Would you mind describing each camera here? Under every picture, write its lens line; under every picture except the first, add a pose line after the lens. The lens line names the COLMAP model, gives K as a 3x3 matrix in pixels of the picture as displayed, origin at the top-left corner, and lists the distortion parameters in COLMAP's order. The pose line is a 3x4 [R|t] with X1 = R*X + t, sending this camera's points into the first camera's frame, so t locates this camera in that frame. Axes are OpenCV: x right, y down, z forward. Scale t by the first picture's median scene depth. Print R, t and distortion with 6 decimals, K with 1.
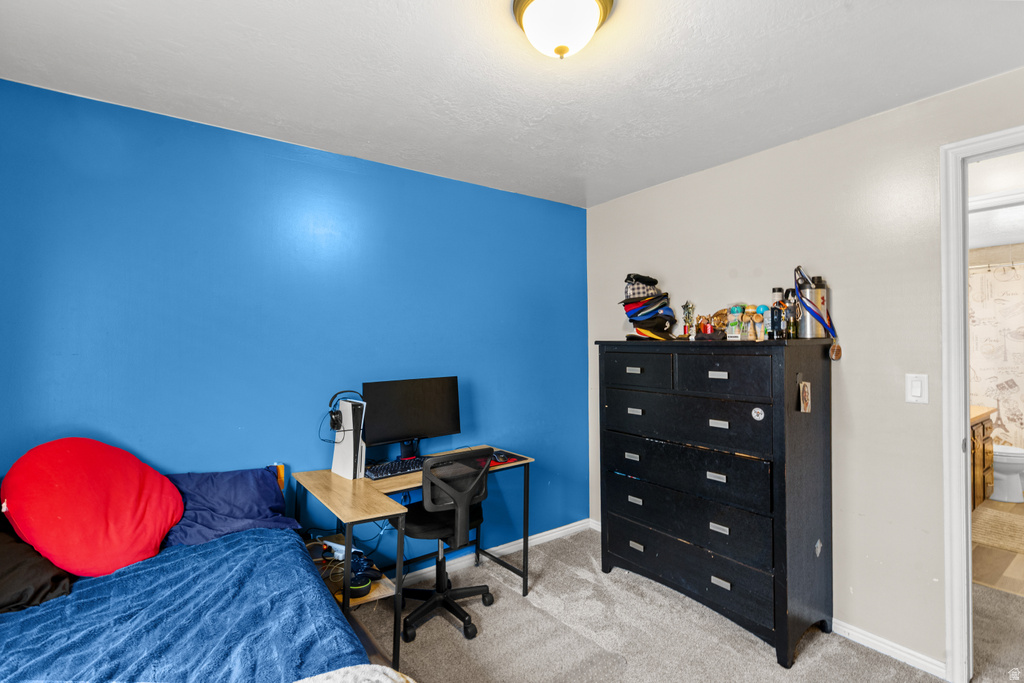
lens RADIAL K [[467.9, 0, 507.9], [0, 467.9, 338.6], [0, 0, 1]] dist [-0.000755, -0.000124]
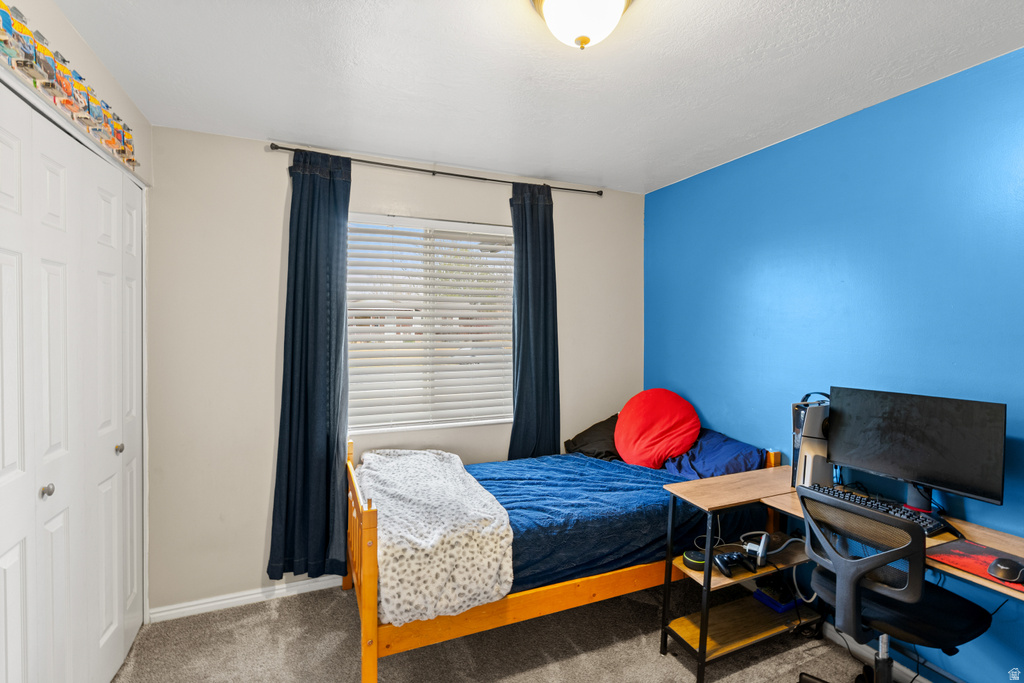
lens RADIAL K [[467.9, 0, 507.9], [0, 467.9, 338.6], [0, 0, 1]] dist [-0.000755, -0.000124]
pose [[-0.219585, 0.027361, -0.975210, 0.967666], [0.002244, 0.999618, 0.027540, -0.019992], [0.975591, 0.003859, -0.219563, 0.955944]]
